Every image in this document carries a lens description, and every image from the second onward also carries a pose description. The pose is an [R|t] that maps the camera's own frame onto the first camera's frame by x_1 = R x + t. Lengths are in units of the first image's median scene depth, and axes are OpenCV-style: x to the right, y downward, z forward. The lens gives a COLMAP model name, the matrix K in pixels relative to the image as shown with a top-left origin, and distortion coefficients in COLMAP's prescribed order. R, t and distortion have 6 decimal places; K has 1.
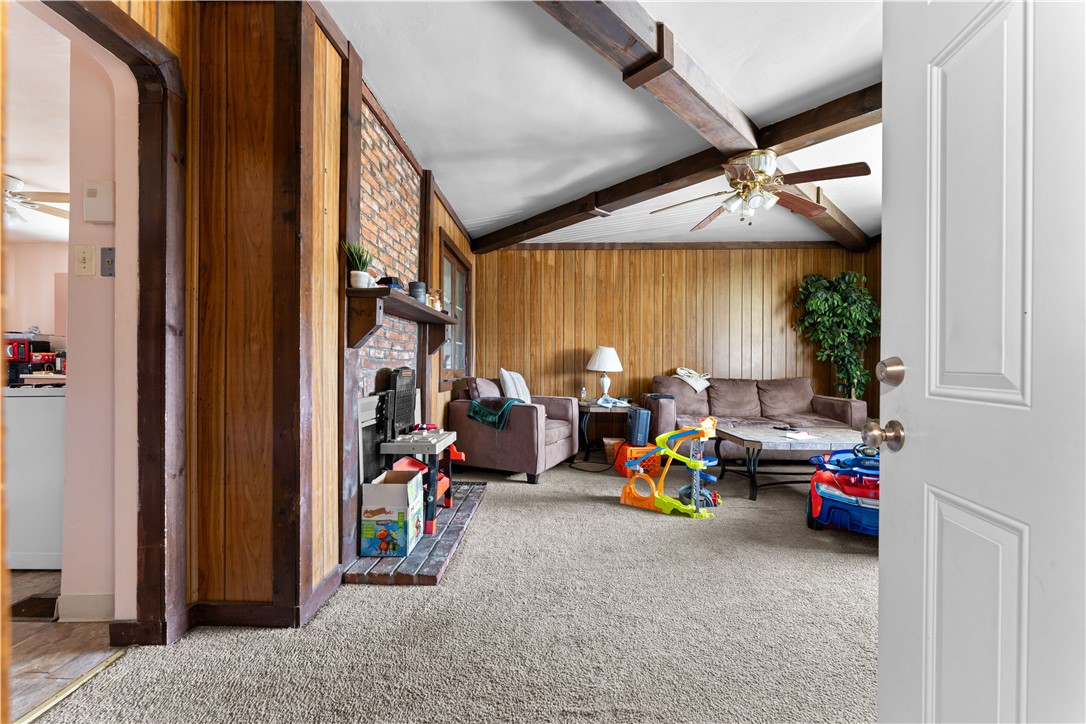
lens RADIAL K [[436.7, 0, 541.8], [0, 436.7, 364.6], [0, 0, 1]] dist [-0.004330, -0.000665]
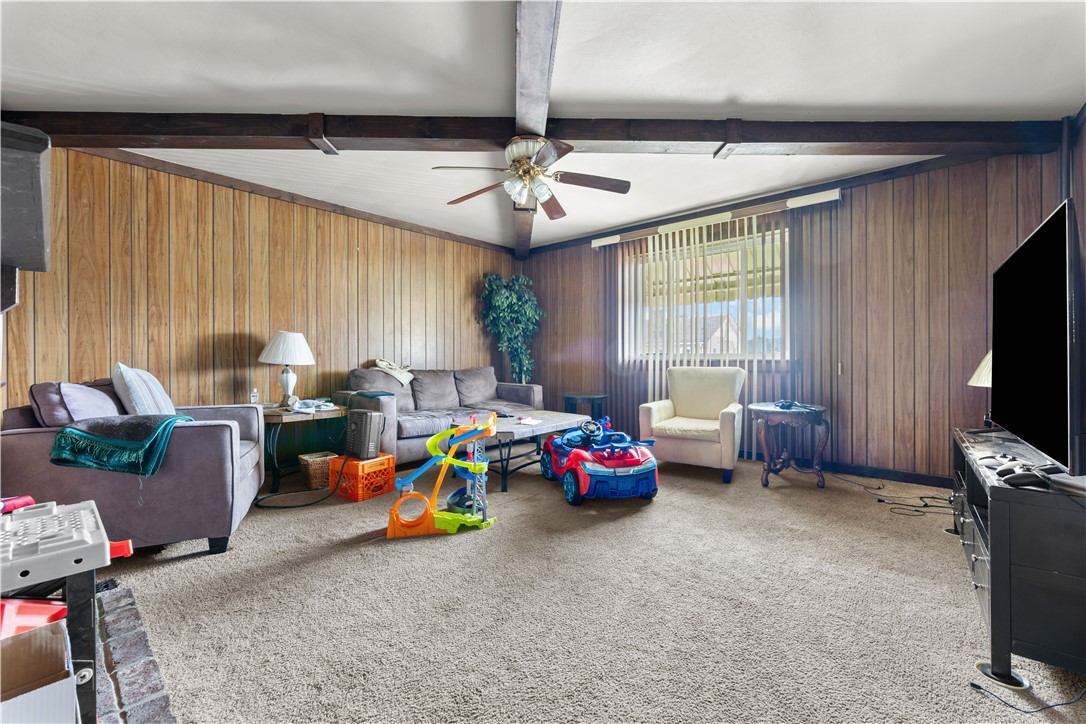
lens RADIAL K [[436.7, 0, 541.2], [0, 436.7, 356.0], [0, 0, 1]] dist [-0.004330, -0.000665]
pose [[0.640915, -0.004148, 0.767601, -0.157290], [0.003527, 0.999991, 0.002458, 0.000244], [-0.767604, 0.001132, 0.640924, 0.213416]]
